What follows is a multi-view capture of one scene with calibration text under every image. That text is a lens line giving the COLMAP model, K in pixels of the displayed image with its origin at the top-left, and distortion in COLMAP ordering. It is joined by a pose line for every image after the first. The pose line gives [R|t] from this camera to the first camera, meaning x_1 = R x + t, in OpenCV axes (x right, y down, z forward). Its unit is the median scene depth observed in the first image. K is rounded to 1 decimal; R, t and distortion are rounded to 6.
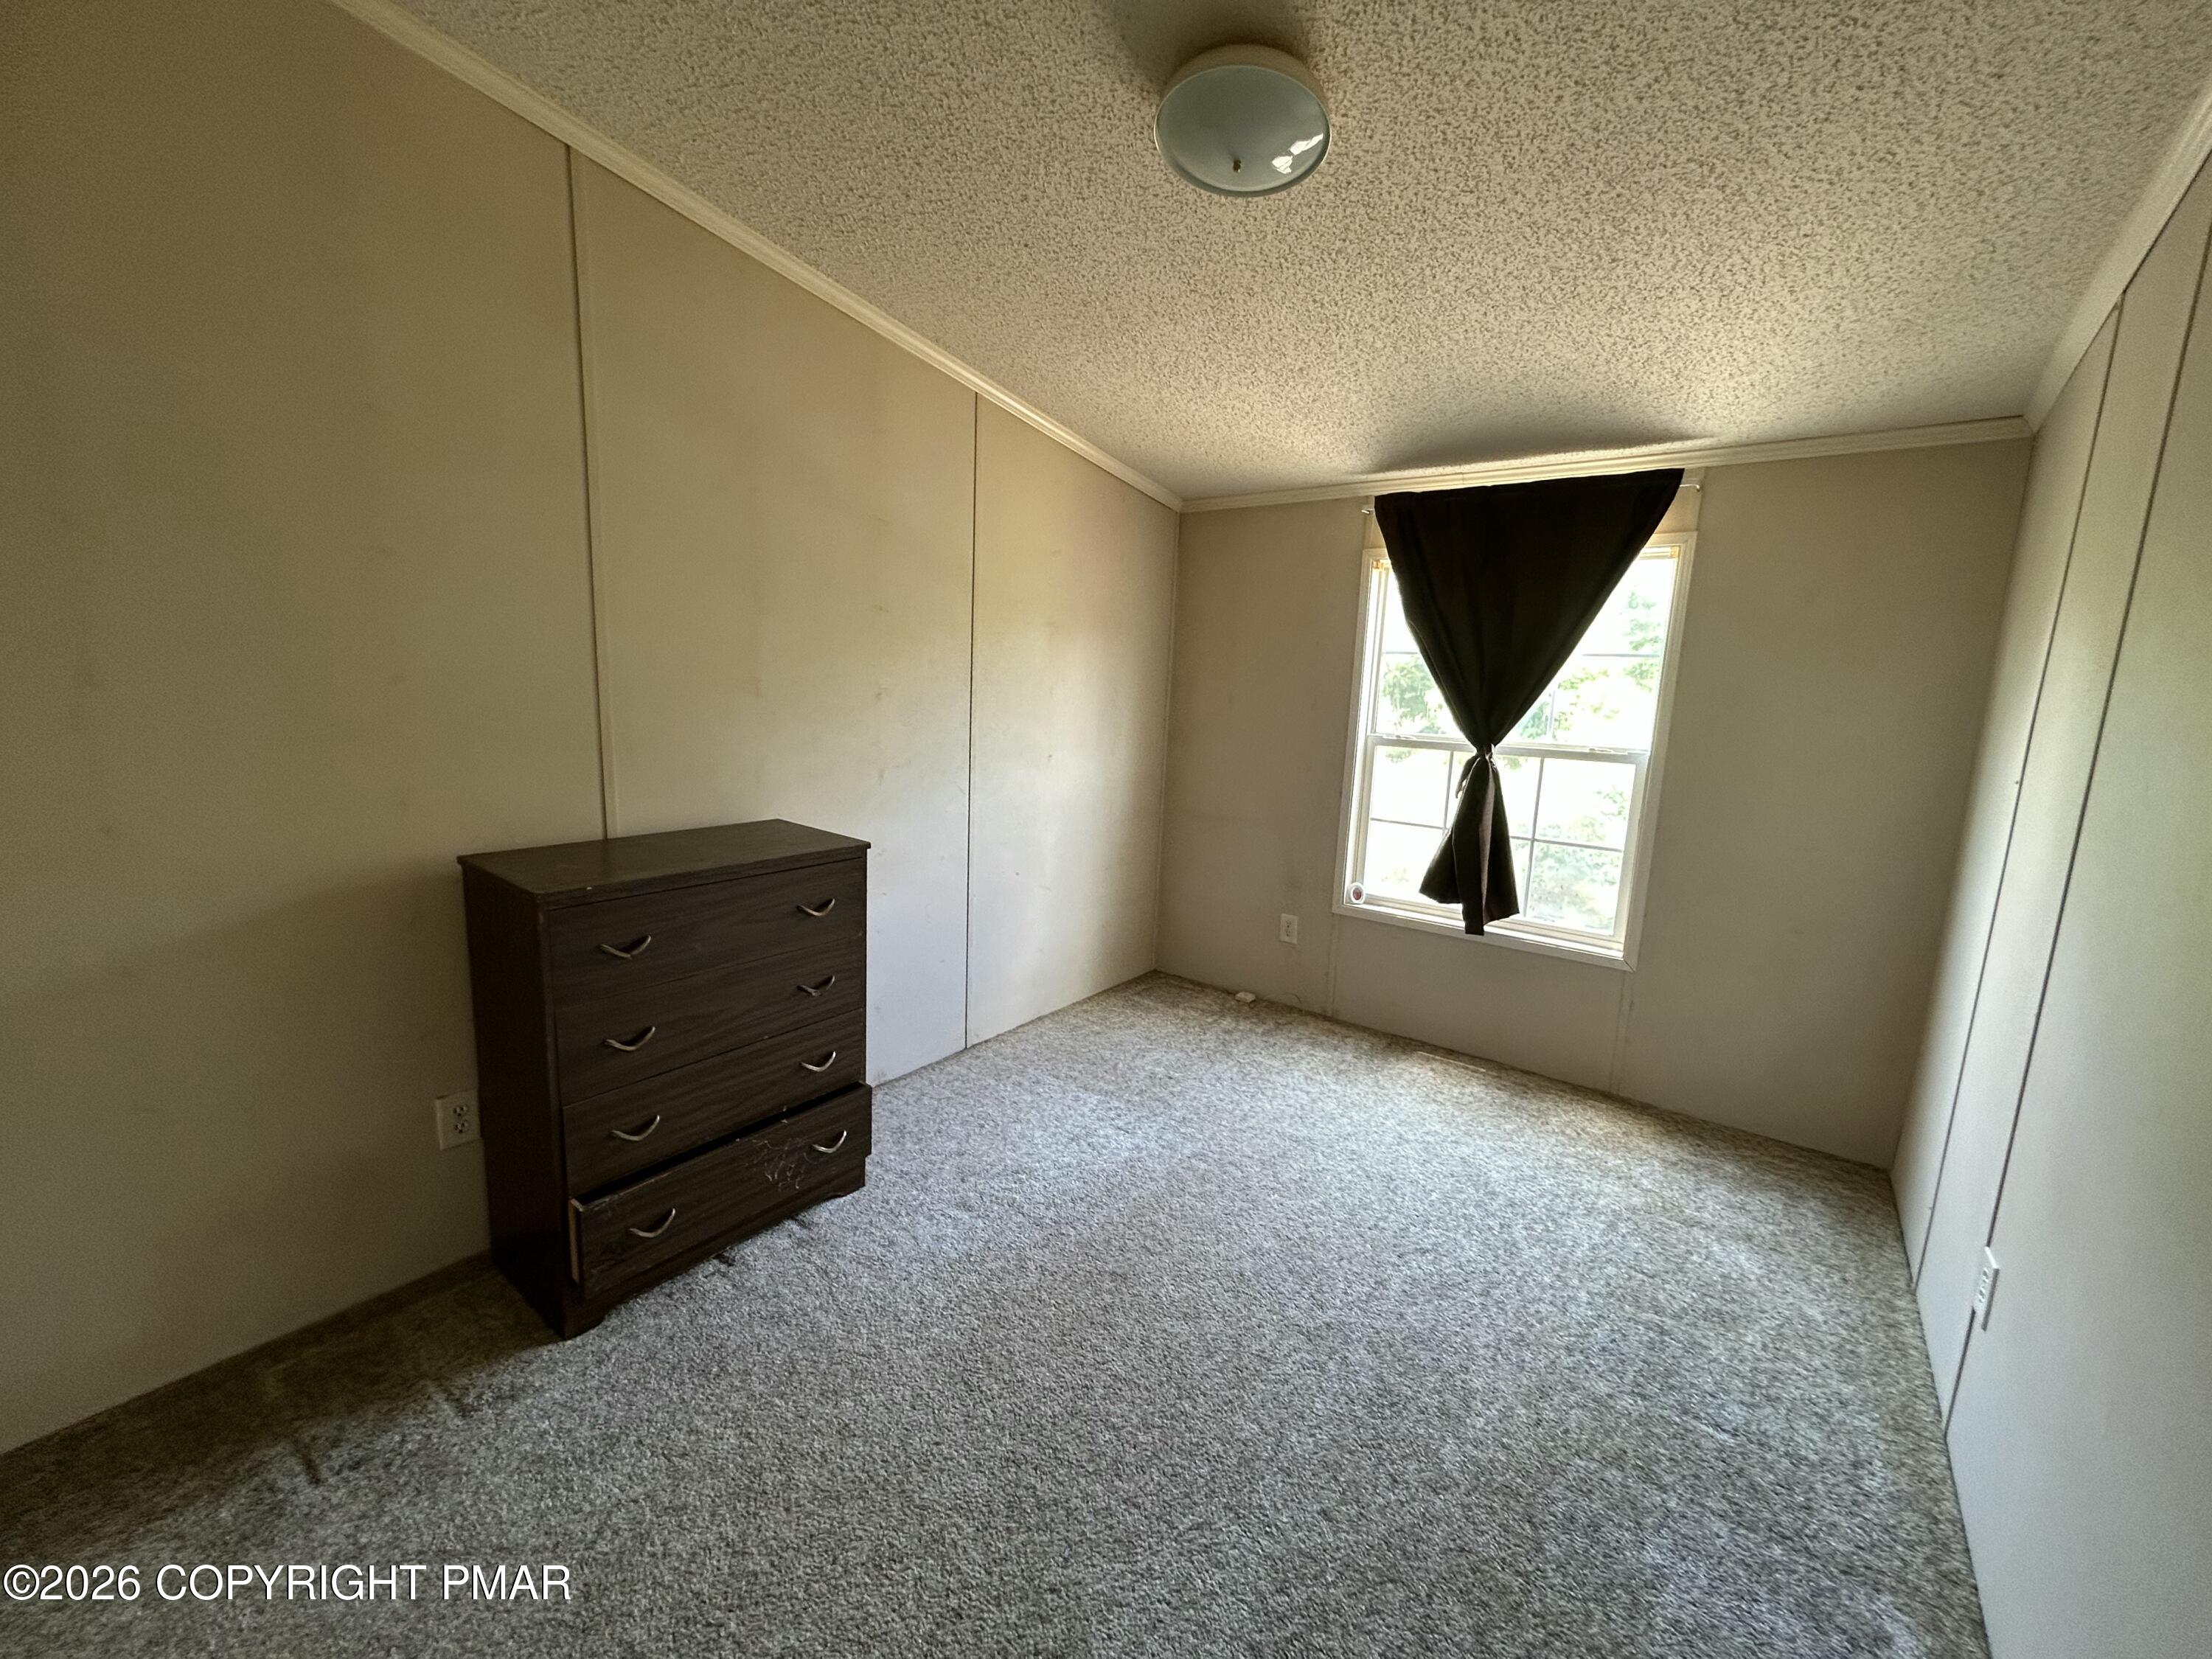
lens RADIAL K [[887.9, 0, 1105.6], [0, 887.9, 826.3], [0, 0, 1]] dist [-0.000238, 0.000003]
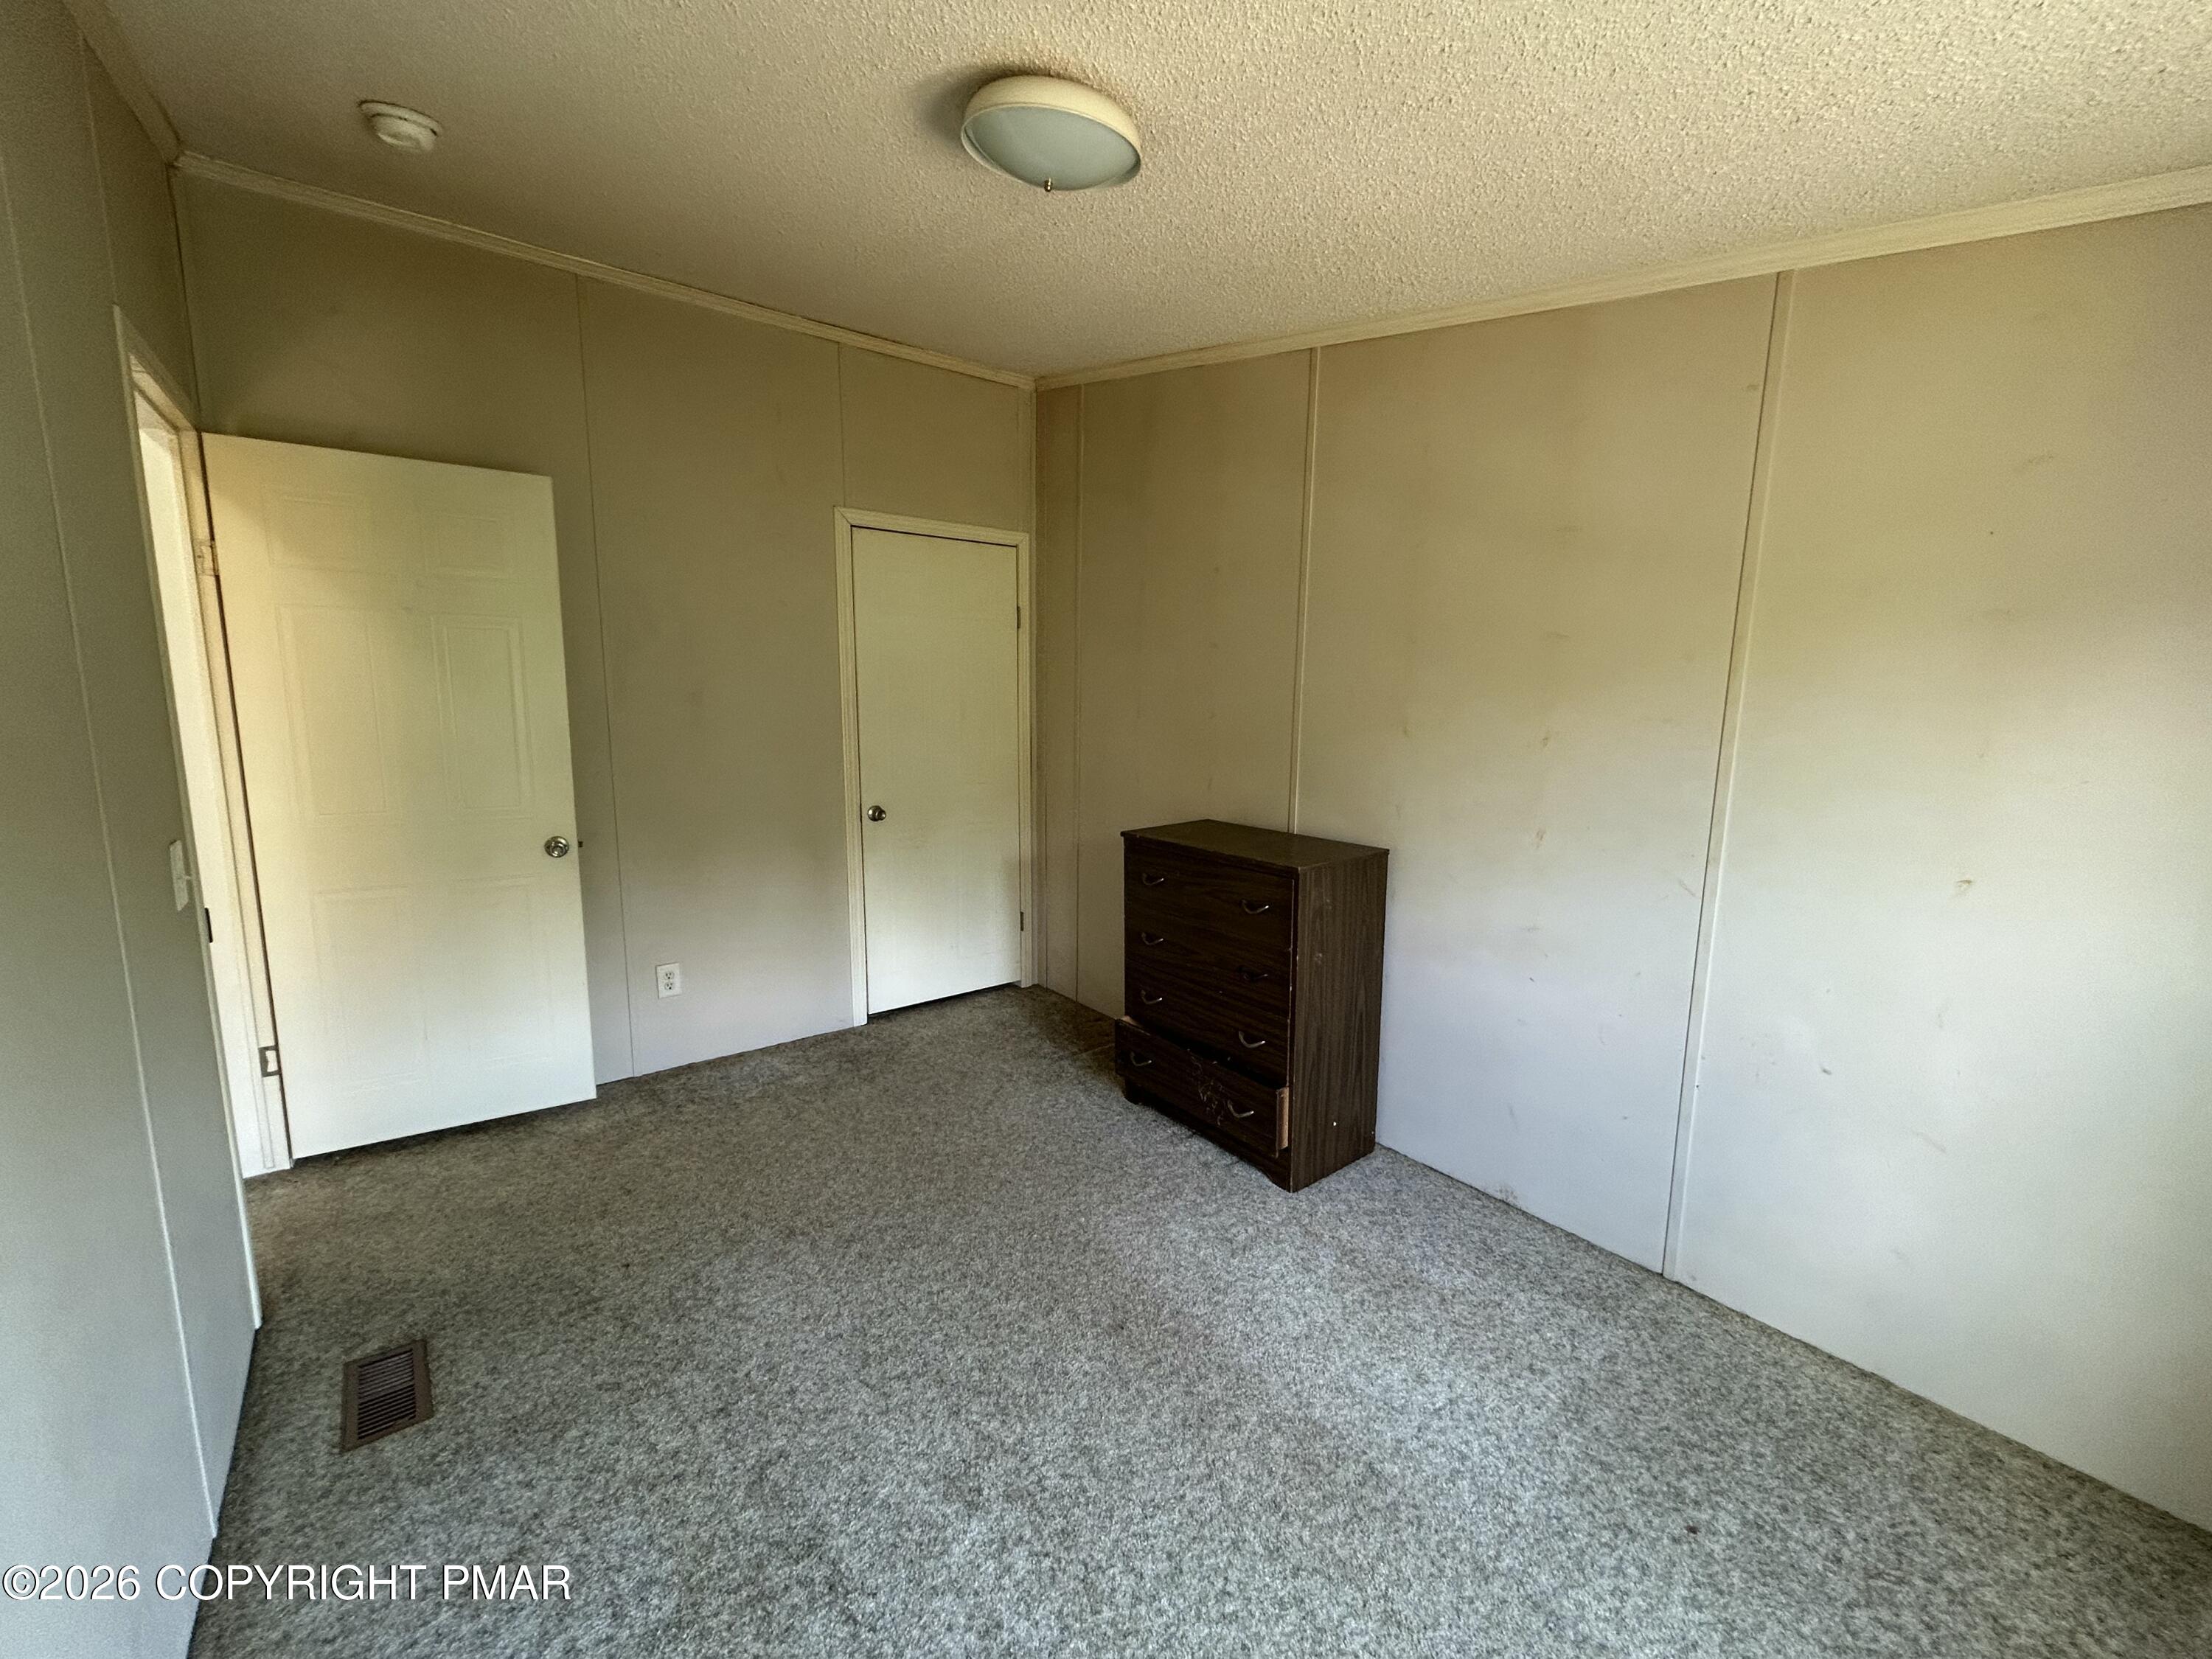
lens RADIAL K [[887.9, 0, 1107.2], [0, 887.9, 822.4], [0, 0, 1]] dist [-0.000238, 0.000003]
pose [[-0.247336, 0.102129, -0.963532, 0.851724], [-0.181394, 0.971967, 0.149586, -0.159109], [0.951799, 0.211777, -0.221877, 1.055926]]
